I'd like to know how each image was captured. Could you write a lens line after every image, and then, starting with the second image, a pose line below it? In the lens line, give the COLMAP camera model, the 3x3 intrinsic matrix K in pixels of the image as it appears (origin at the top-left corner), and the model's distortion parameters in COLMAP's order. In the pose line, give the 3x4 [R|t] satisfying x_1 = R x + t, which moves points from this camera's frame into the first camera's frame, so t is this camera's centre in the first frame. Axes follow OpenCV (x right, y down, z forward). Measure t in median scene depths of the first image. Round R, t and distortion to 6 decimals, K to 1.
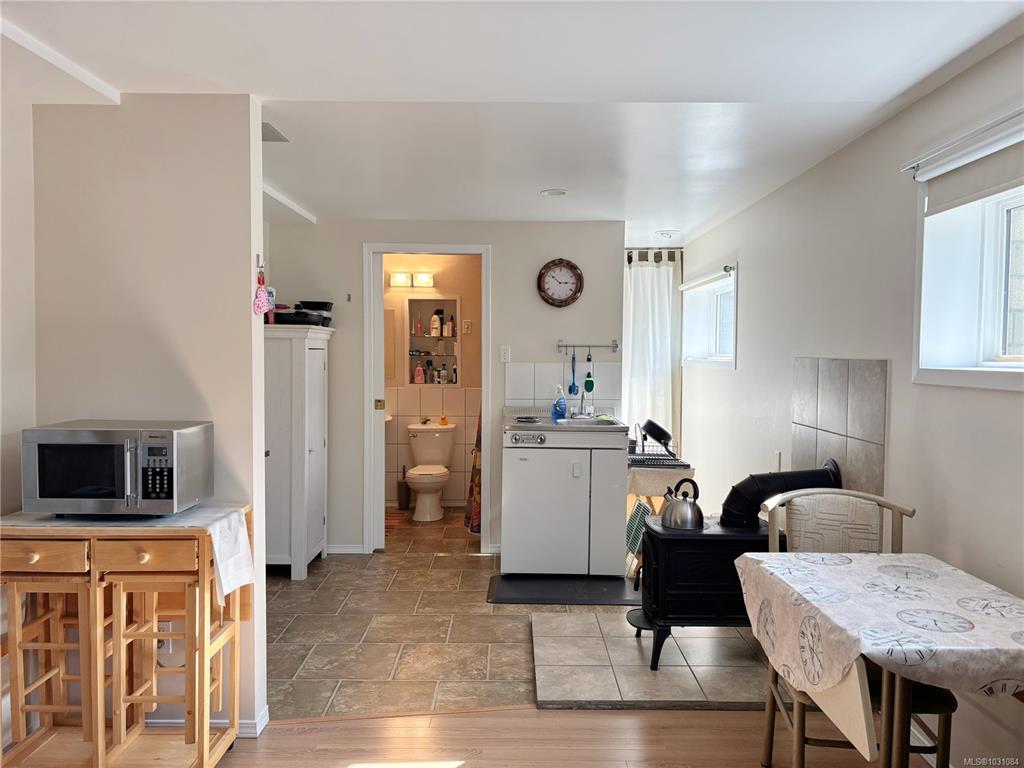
lens RADIAL K [[780.5, 0, 513.2], [0, 780.5, 383.0], [0, 0, 1]] dist [0.048439, 0.002329]
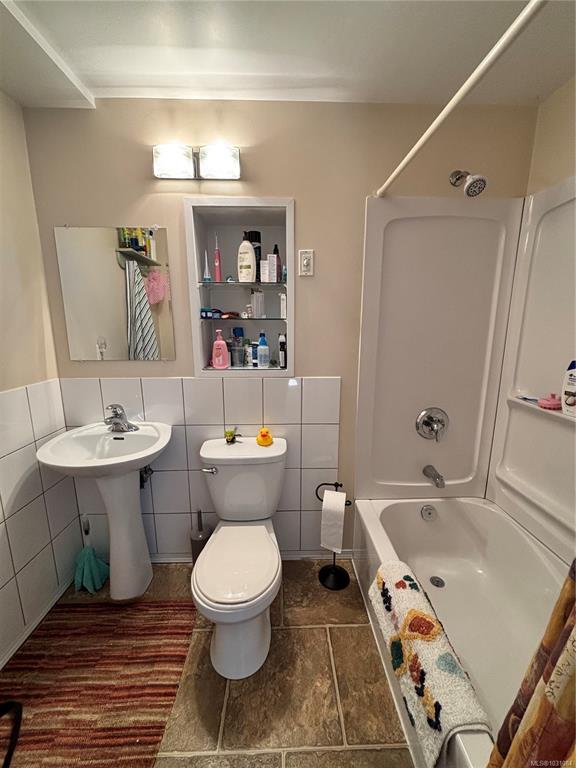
lens RADIAL K [[308.9, 0, 288.3], [0, 308.9, 383.0], [0, 0, 1]] dist [-0.000463, -0.000009]
pose [[0.999760, -0.008276, 0.020270, -0.075672], [0.005085, 0.988260, 0.152699, -0.023560], [-0.021296, -0.152560, 0.988065, 0.775149]]
